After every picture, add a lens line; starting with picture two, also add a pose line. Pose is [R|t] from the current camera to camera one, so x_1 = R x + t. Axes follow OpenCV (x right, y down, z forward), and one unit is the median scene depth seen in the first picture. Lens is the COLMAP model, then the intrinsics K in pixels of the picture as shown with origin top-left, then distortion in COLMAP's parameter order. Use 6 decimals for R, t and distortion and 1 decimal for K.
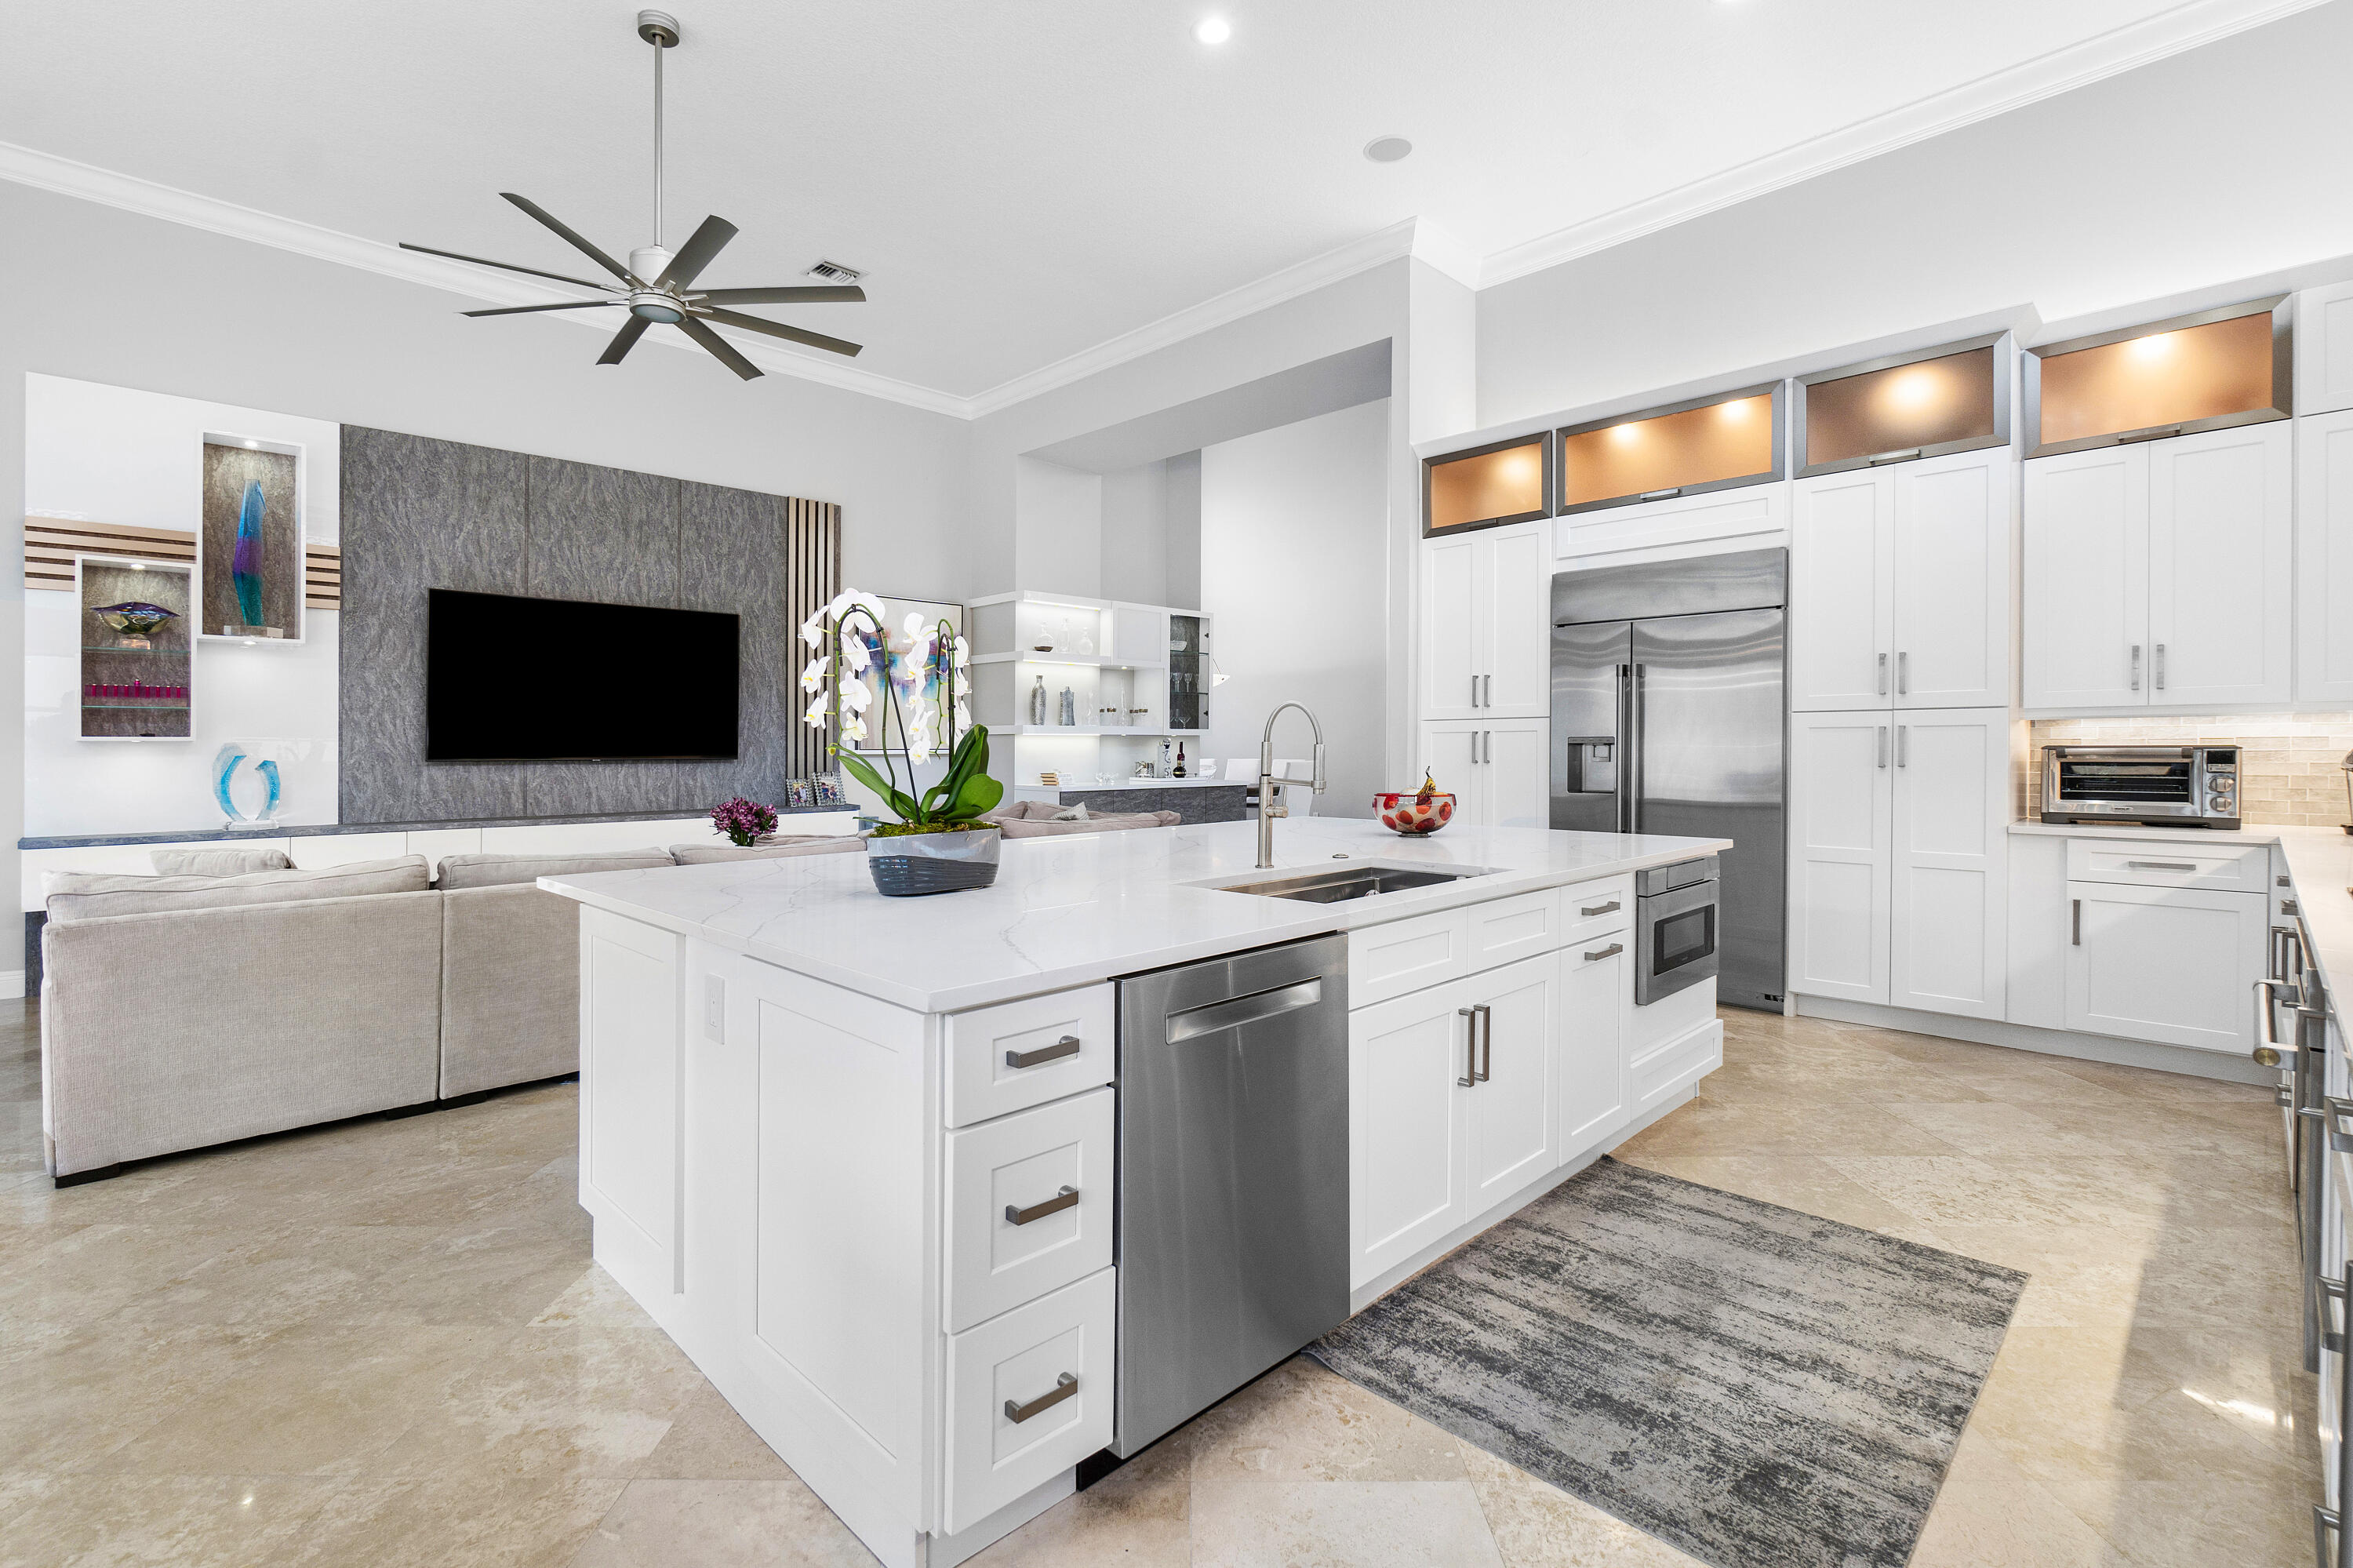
lens RADIAL K [[1053.6, 0, 1152.1], [0, 1053.6, 746.3], [0, 0, 1]] dist [-0.004251, 0.000983]
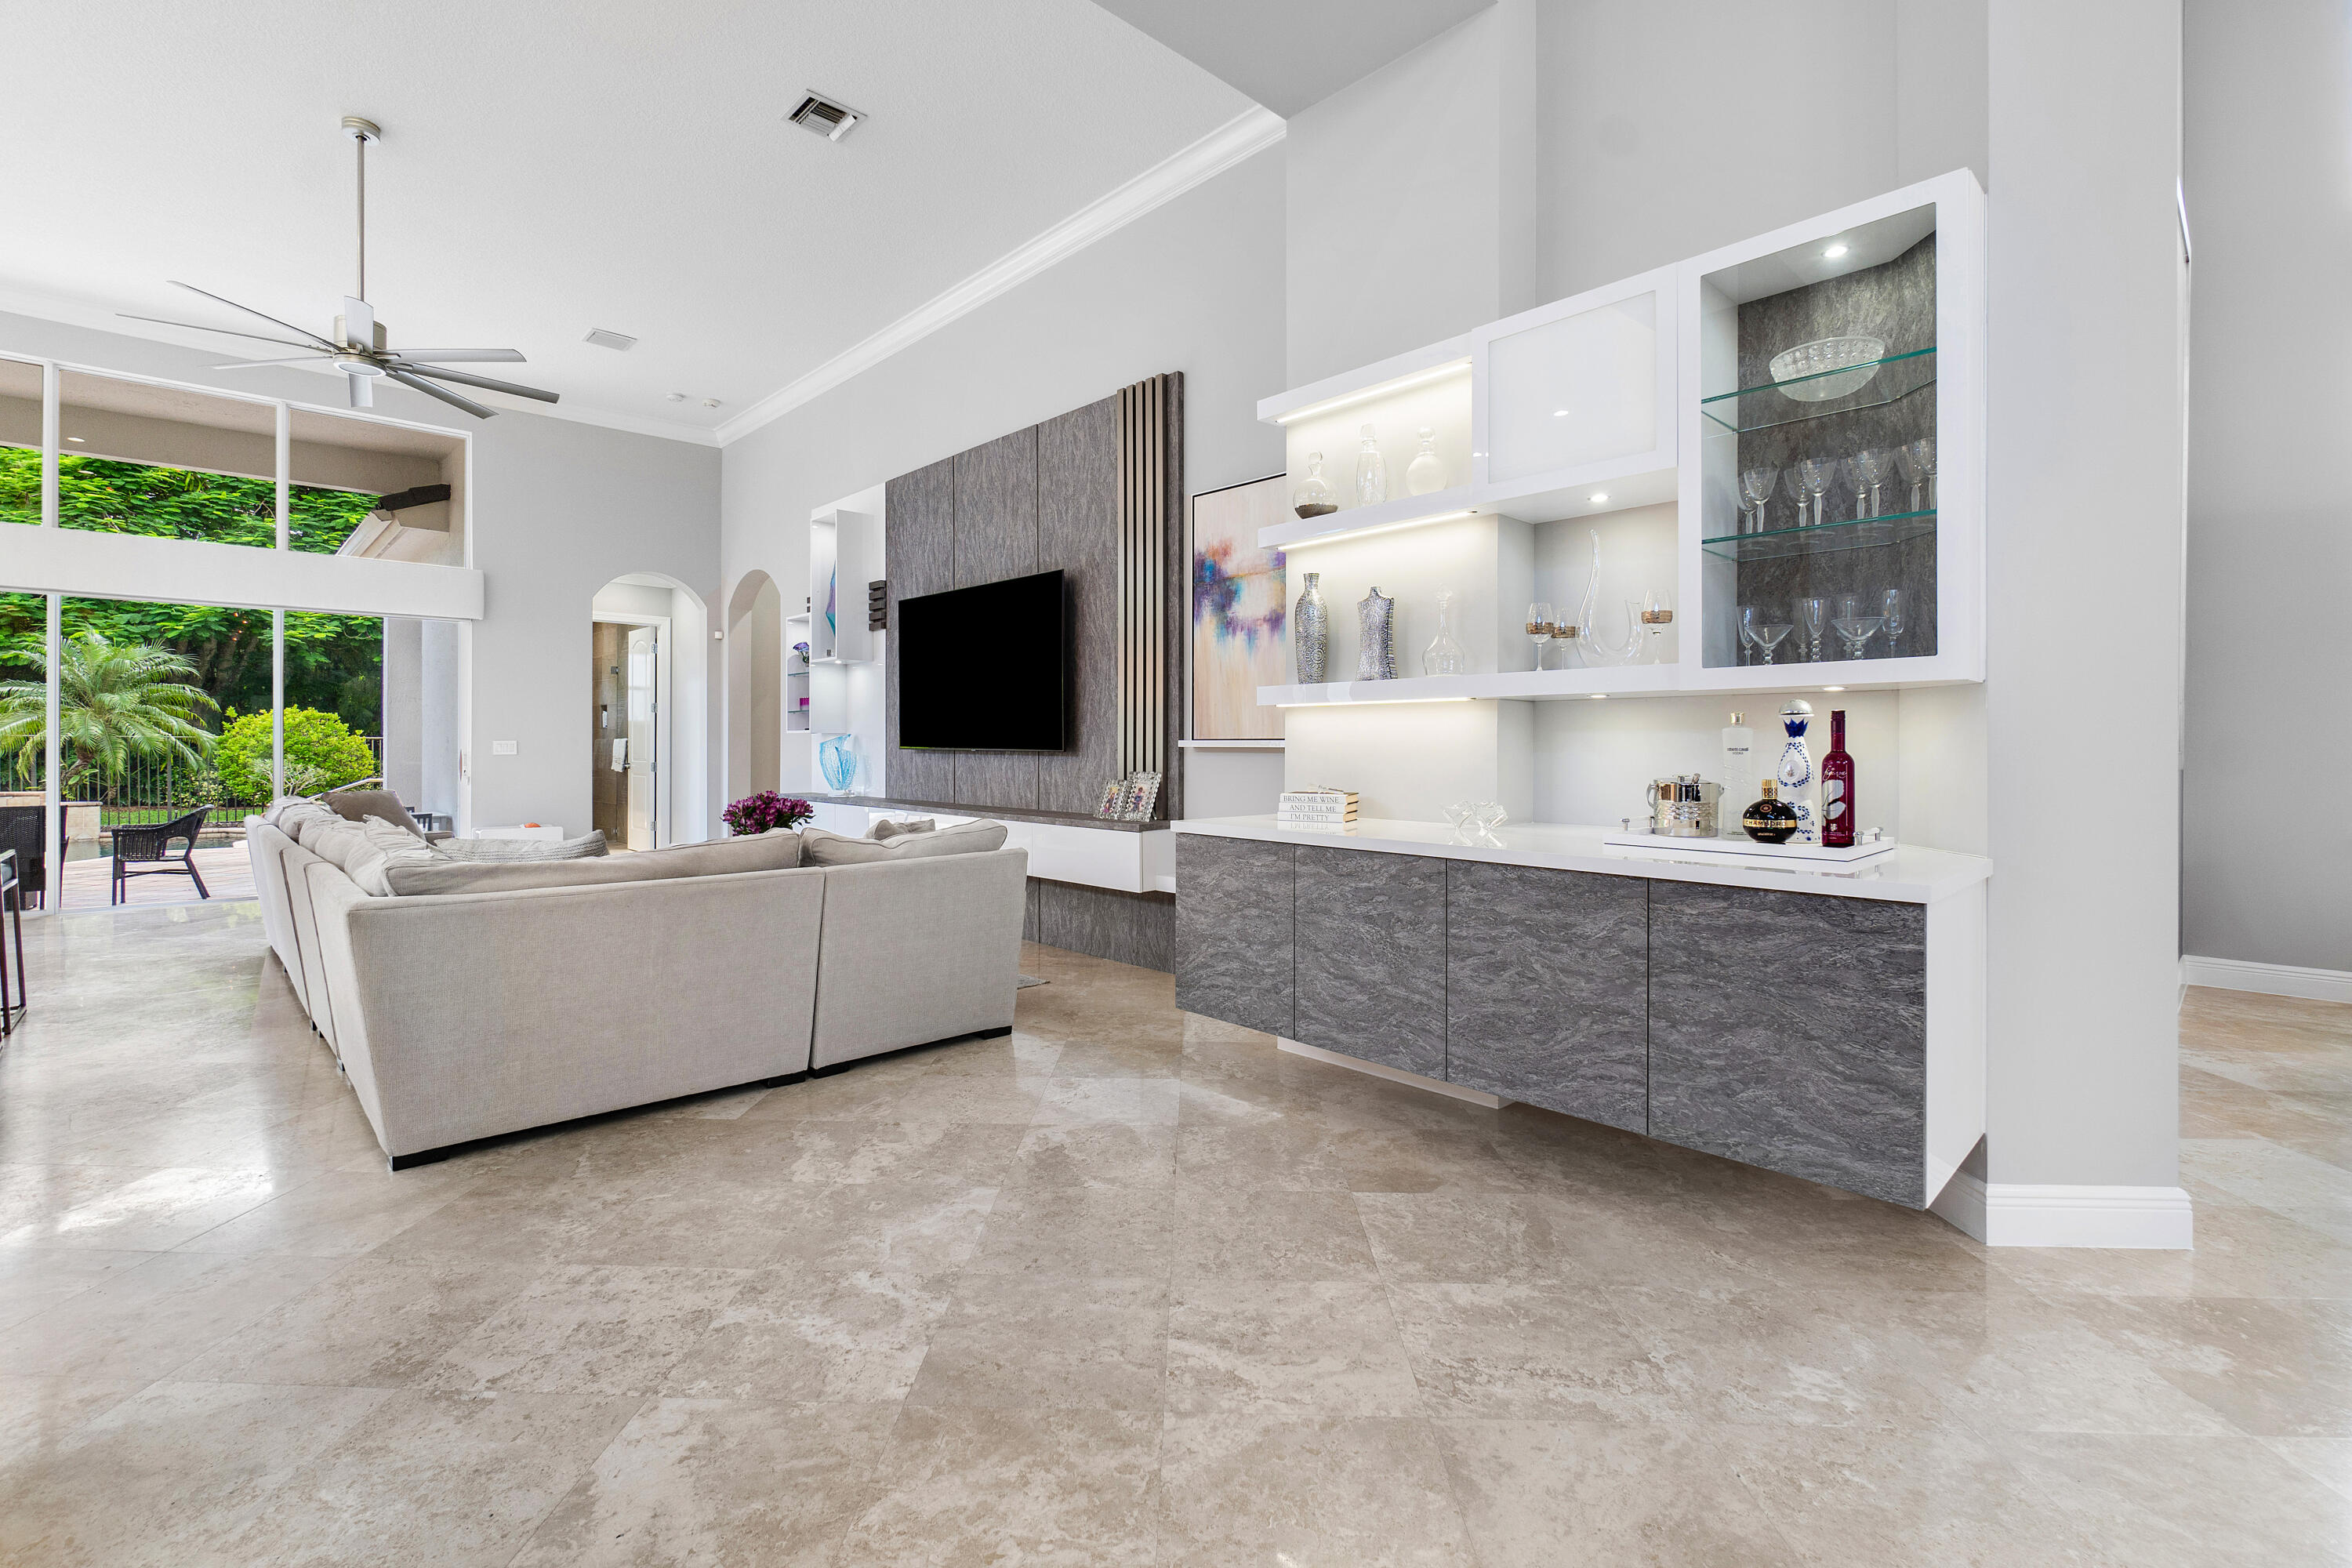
lens RADIAL K [[1053.1, 0, 1176.7], [0, 1053.1, 753.0], [0, 0, 1]] dist [-0.004251, 0.000983]
pose [[-0.008984, 0.011737, -0.999891, 0.455745], [0.001253, 0.999930, 0.011726, 0.004515], [0.999959, -0.001147, -0.008998, 1.253106]]
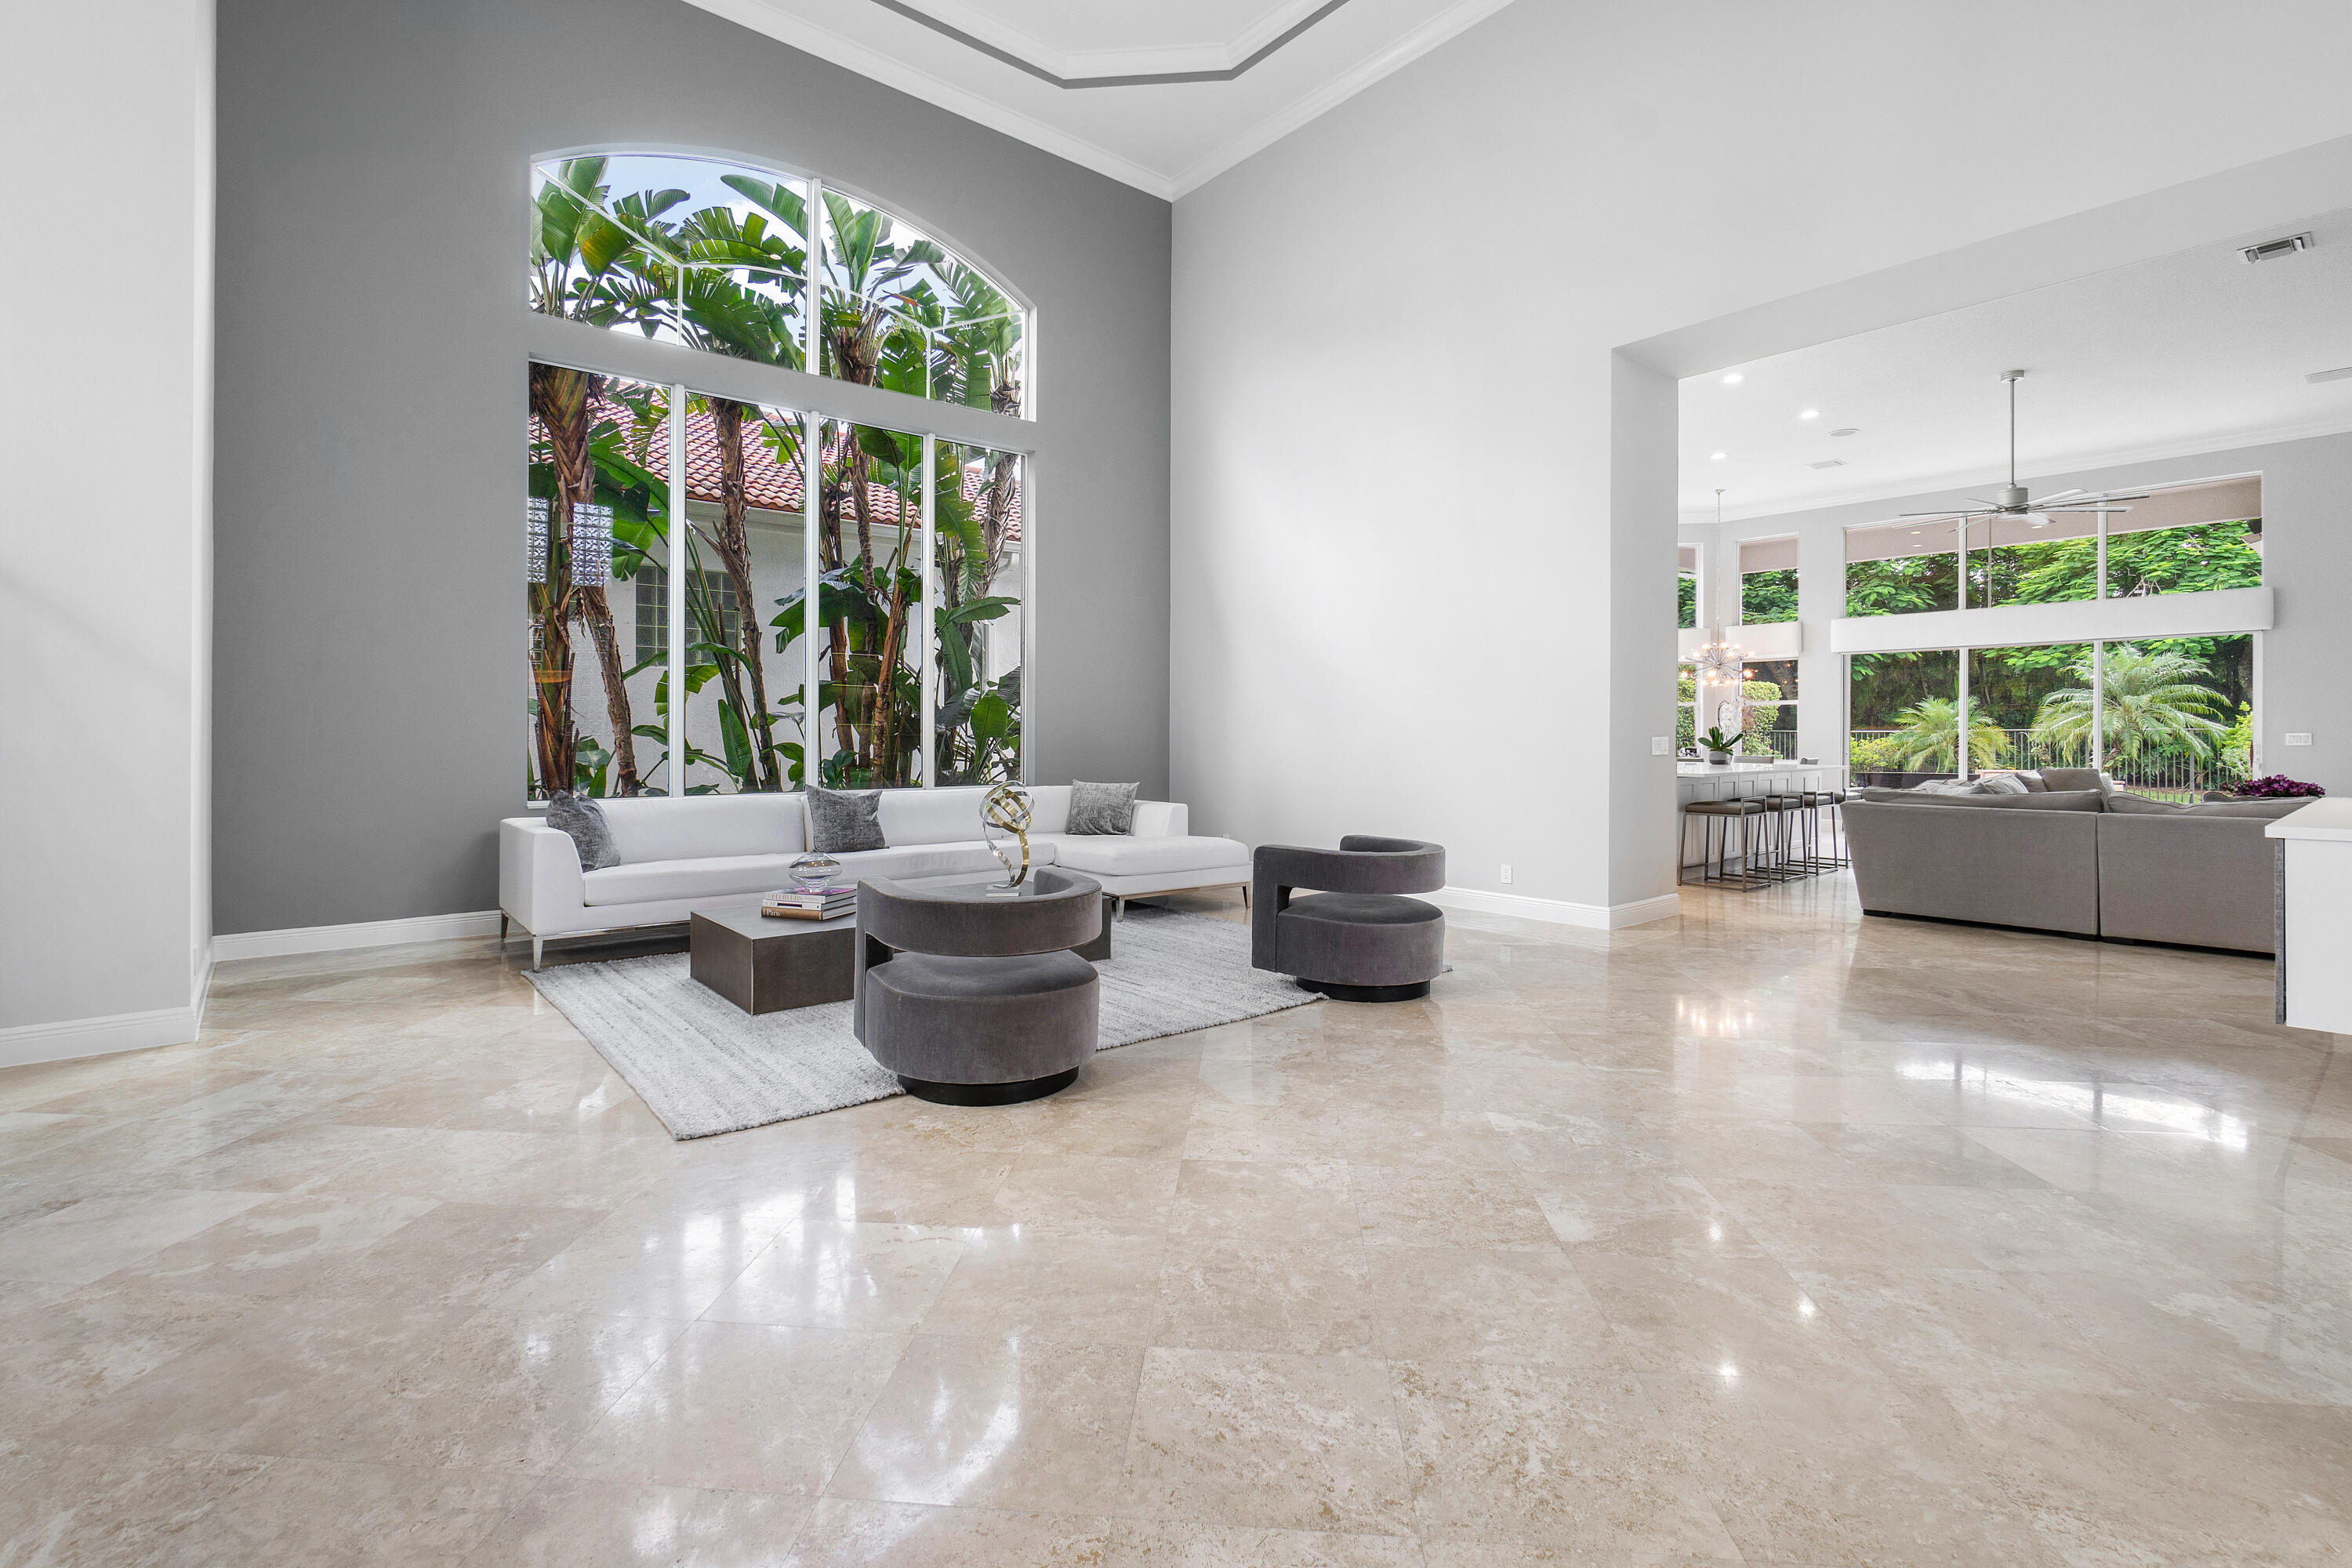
lens RADIAL K [[1053.1, 0, 1139.3], [0, 1053.1, 730.0], [0, 0, 1]] dist [-0.004251, 0.000983]
pose [[-0.995923, -0.000424, 0.090204, 0.657391], [-0.000513, 0.999999, -0.000962, -0.002162], [-0.090204, -0.001005, -0.995923, 2.051872]]
